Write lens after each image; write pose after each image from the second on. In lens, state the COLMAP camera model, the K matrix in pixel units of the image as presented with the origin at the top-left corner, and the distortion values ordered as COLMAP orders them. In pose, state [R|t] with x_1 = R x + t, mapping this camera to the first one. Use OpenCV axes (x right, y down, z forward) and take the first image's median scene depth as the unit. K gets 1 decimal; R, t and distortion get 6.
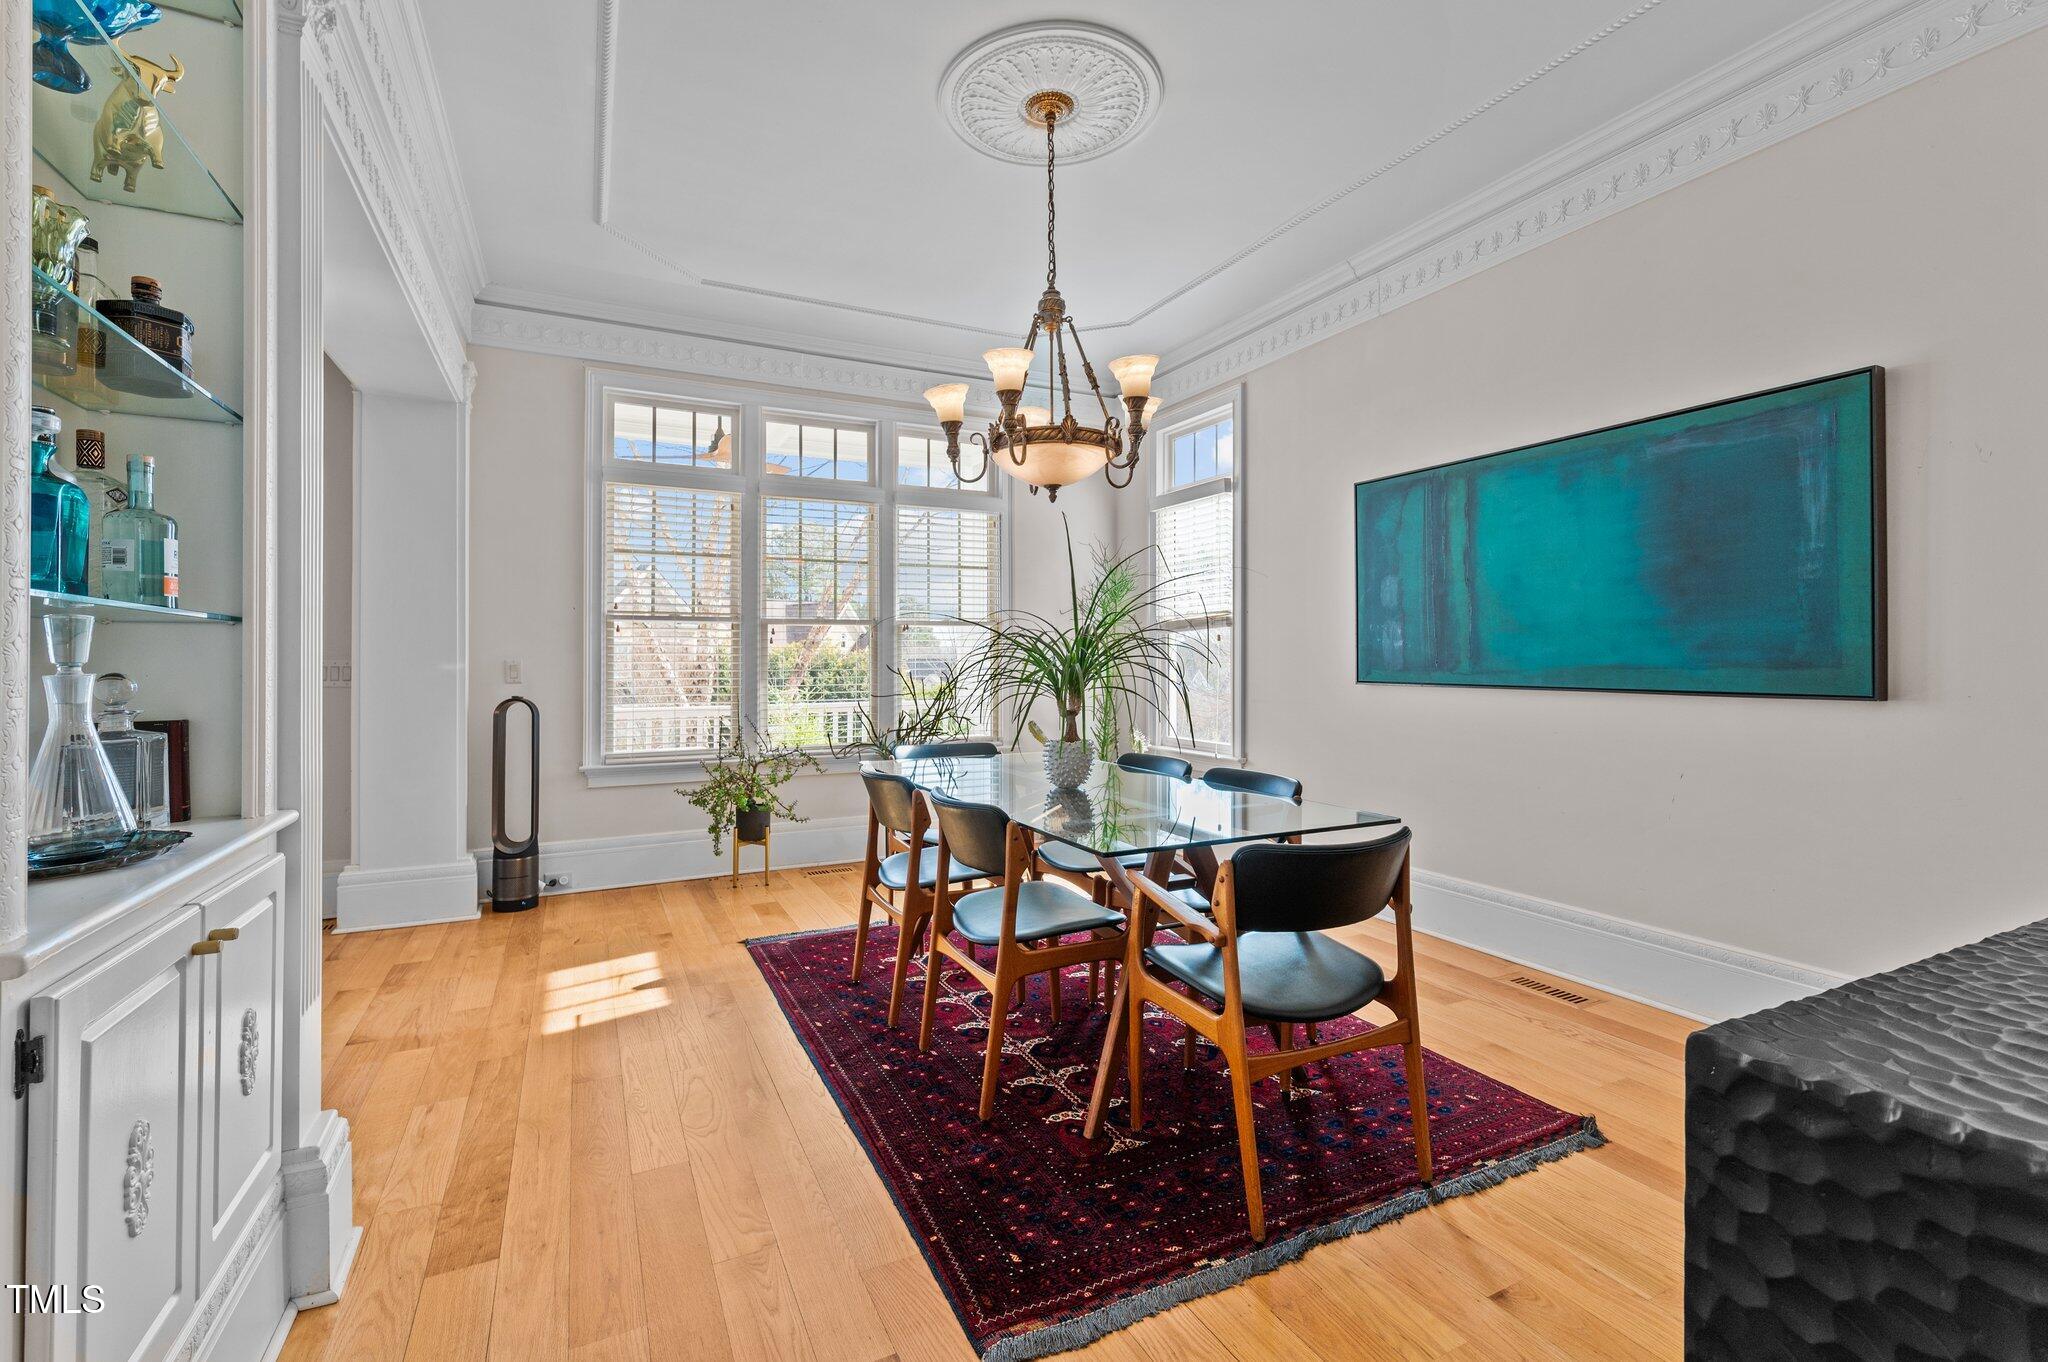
lens RADIAL K [[883.9, 0, 1016.4], [0, 883.9, 670.5], [0, 0, 1]] dist [0.000488, -0.000018]
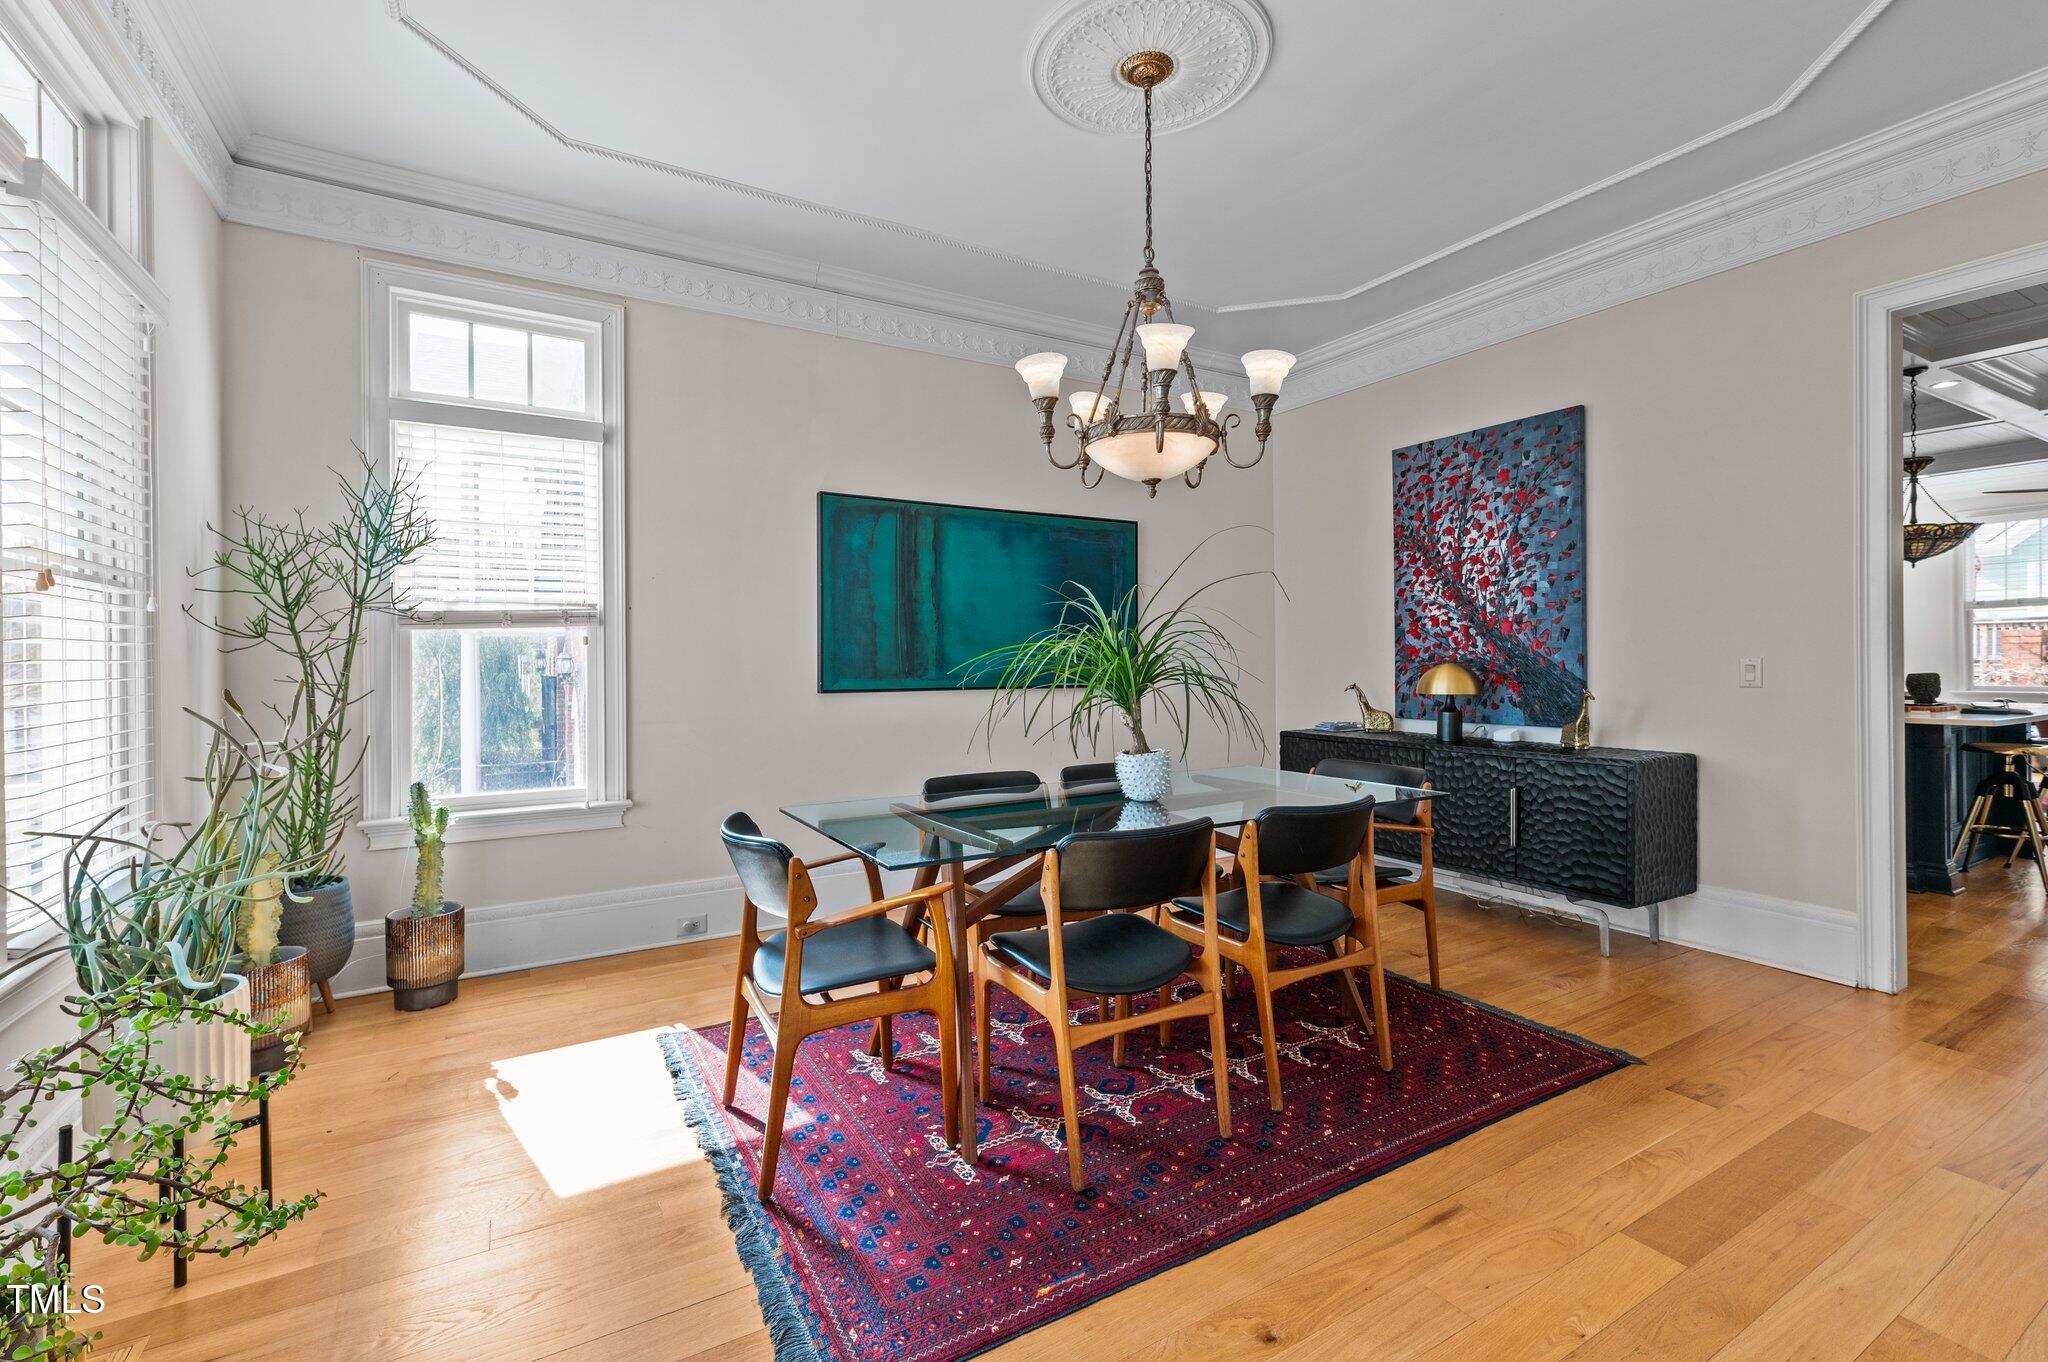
lens RADIAL K [[883.9, 0, 1016.4], [0, 883.9, 670.5], [0, 0, 1]] dist [0.000488, -0.000018]
pose [[-0.065622, -0.006083, 0.997826, -0.702981], [0.019377, 0.999785, 0.007369, -0.014930], [-0.997656, 0.019819, -0.065490, 0.953754]]
